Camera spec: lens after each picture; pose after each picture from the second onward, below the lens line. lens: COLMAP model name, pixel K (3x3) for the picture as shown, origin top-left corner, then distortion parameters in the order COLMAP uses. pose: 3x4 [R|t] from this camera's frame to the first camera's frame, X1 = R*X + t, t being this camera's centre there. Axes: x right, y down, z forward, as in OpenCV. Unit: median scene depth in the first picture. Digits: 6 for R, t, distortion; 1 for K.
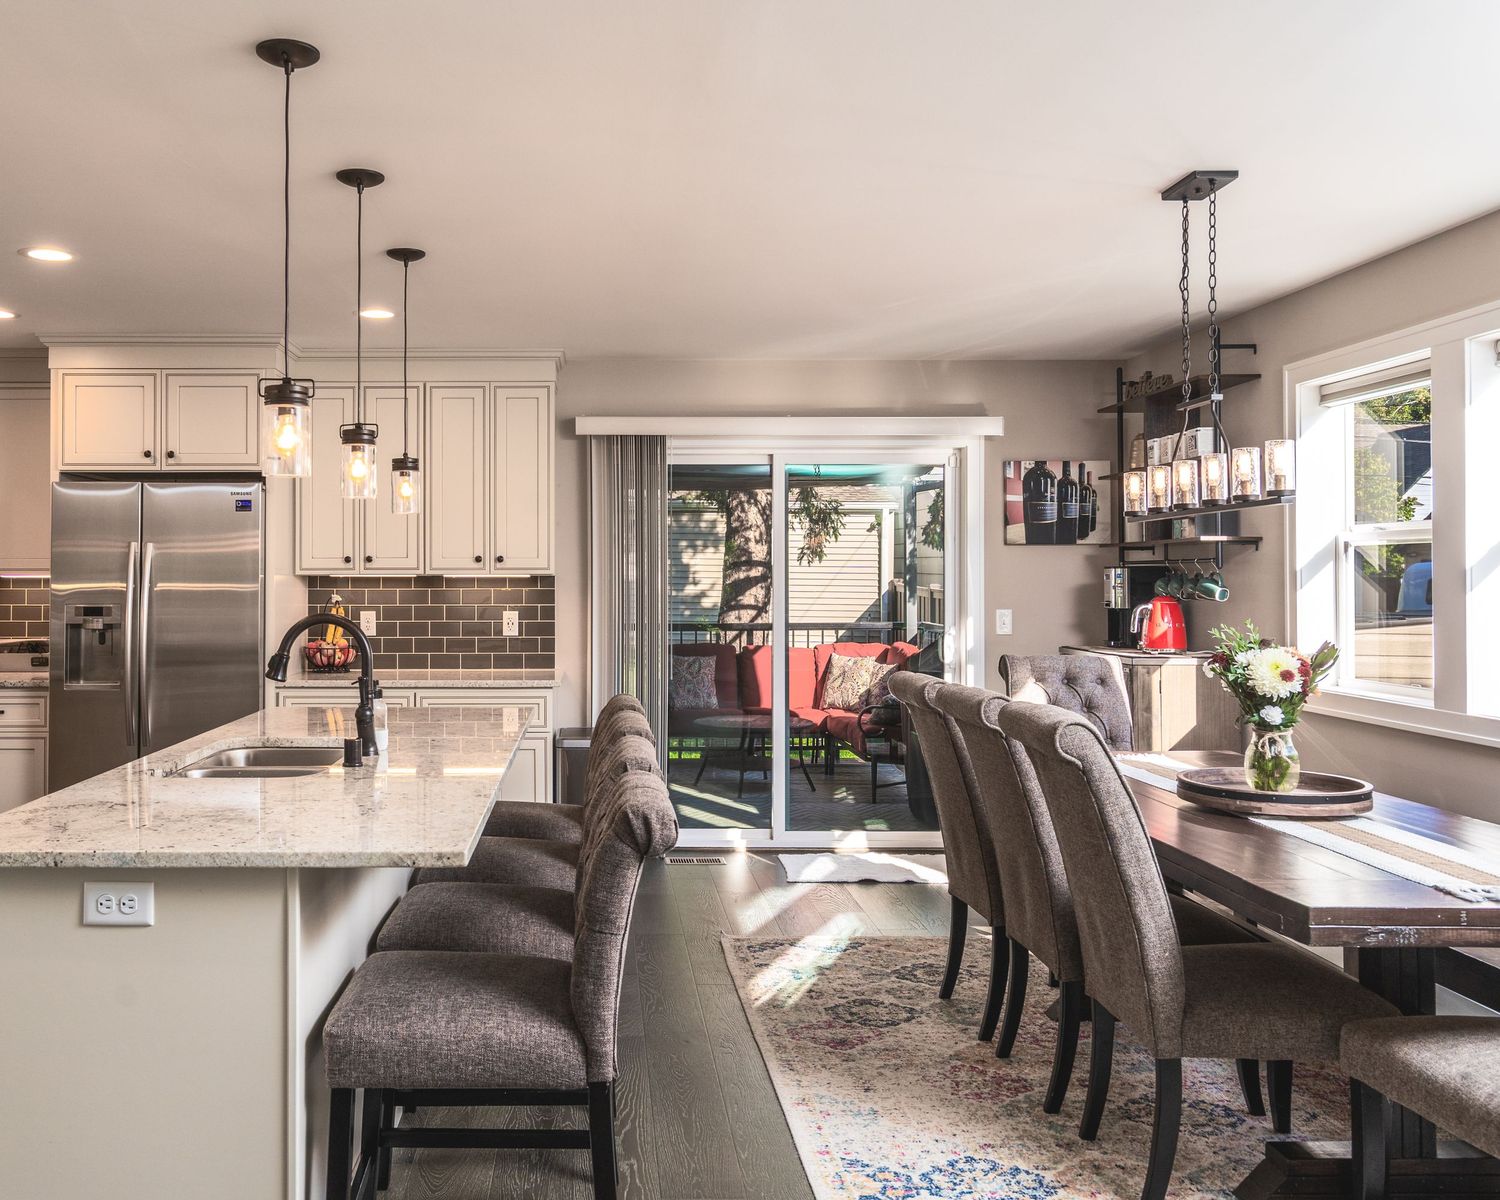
lens RADIAL K [[1323.9, 0, 625.9], [0, 1323.9, 562.3], [0, 0, 1]] dist [-0.005556, 0.001641]
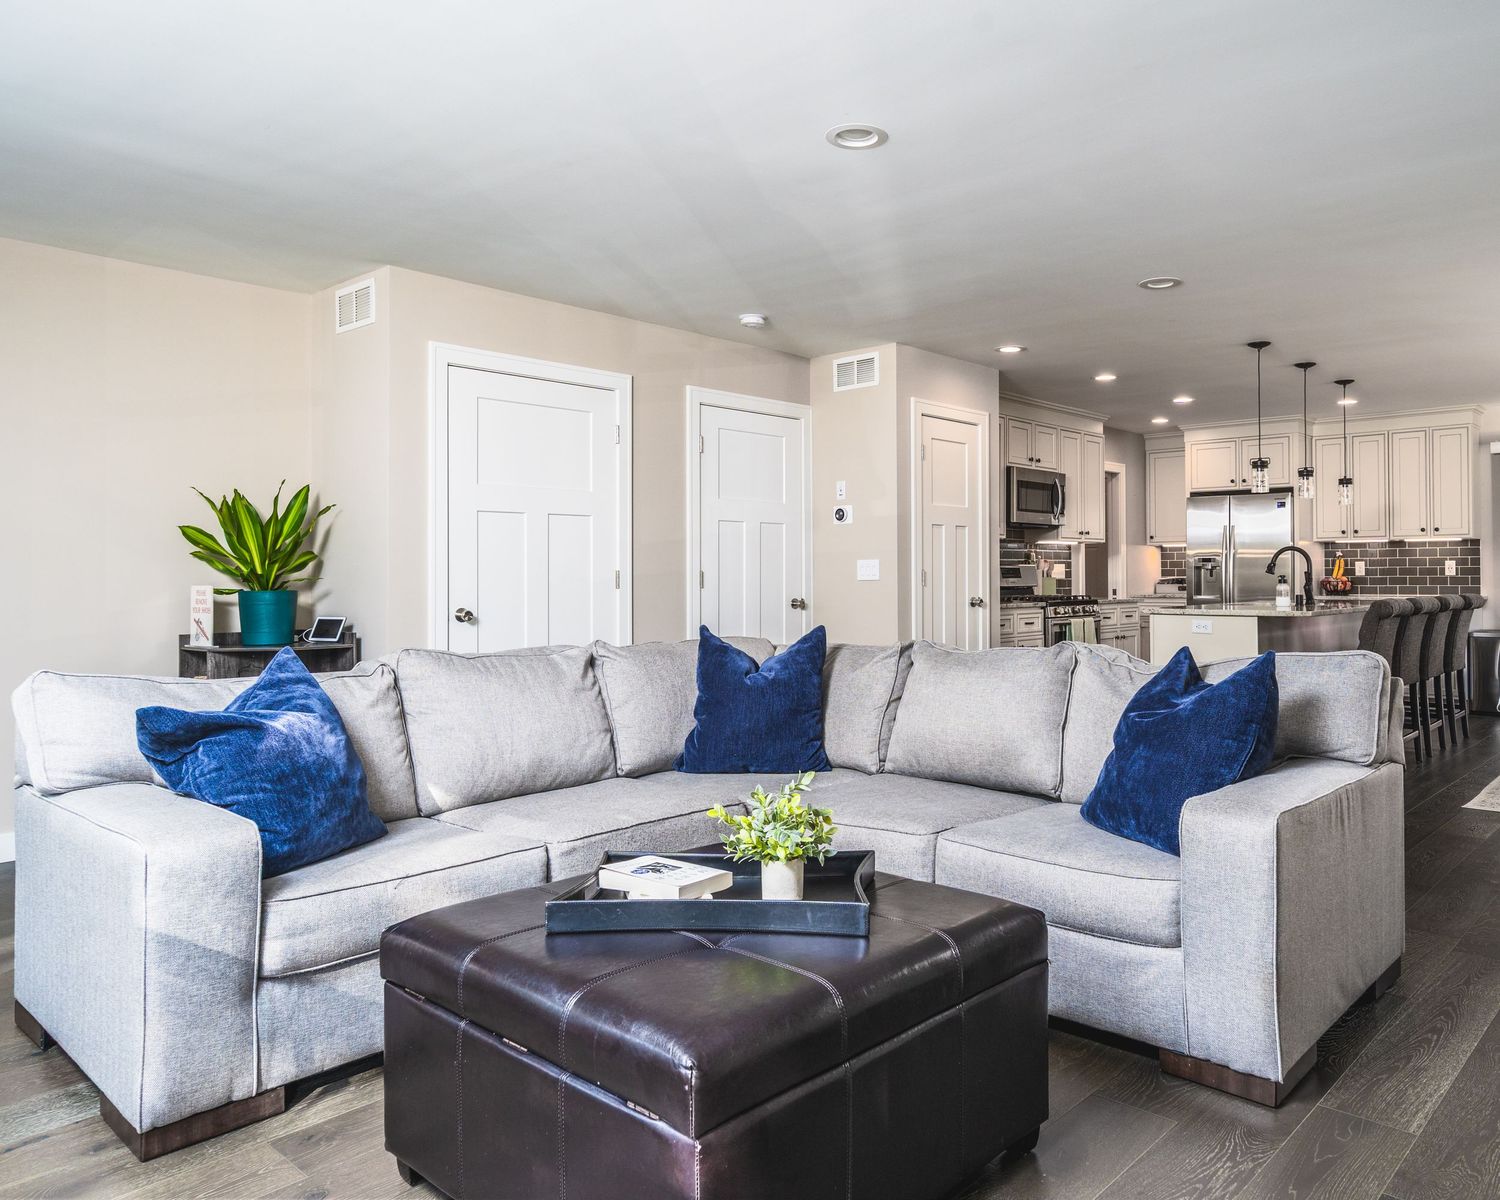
lens RADIAL K [[1072.7, 0, 831.1], [0, 1072.7, 562.2], [0, 0, 1]] dist [-0.005233, 0.002047]
pose [[0.740646, -0.010020, -0.671821, 0.257856], [0.011552, 0.999931, -0.002177, 0.034376], [0.671796, -0.006148, 0.740711, -0.566867]]
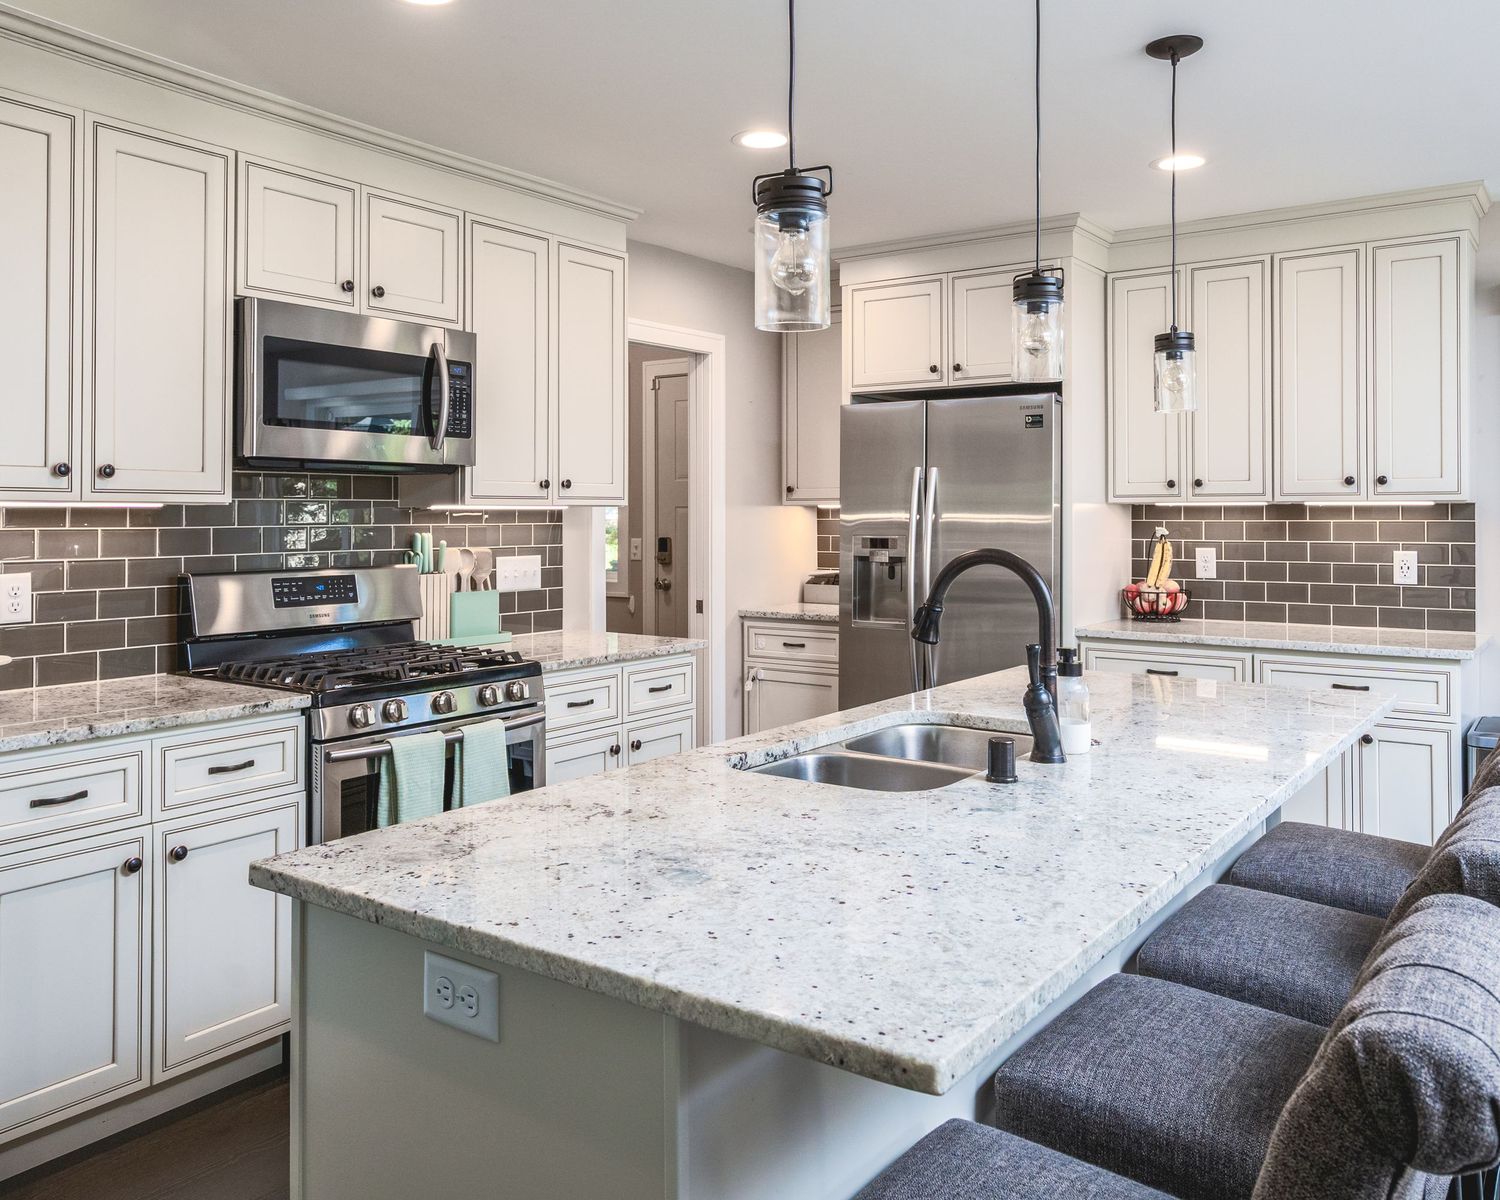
lens RADIAL K [[1251.2, 0, 700.4], [0, 1251.2, 510.4], [0, 0, 1]] dist [-0.001495, 0.008016]
pose [[0.792702, -0.001788, -0.609607, 0.028829], [0.007140, 0.999954, 0.006351, 0.007171], [0.609567, -0.009387, 0.792679, 0.213945]]
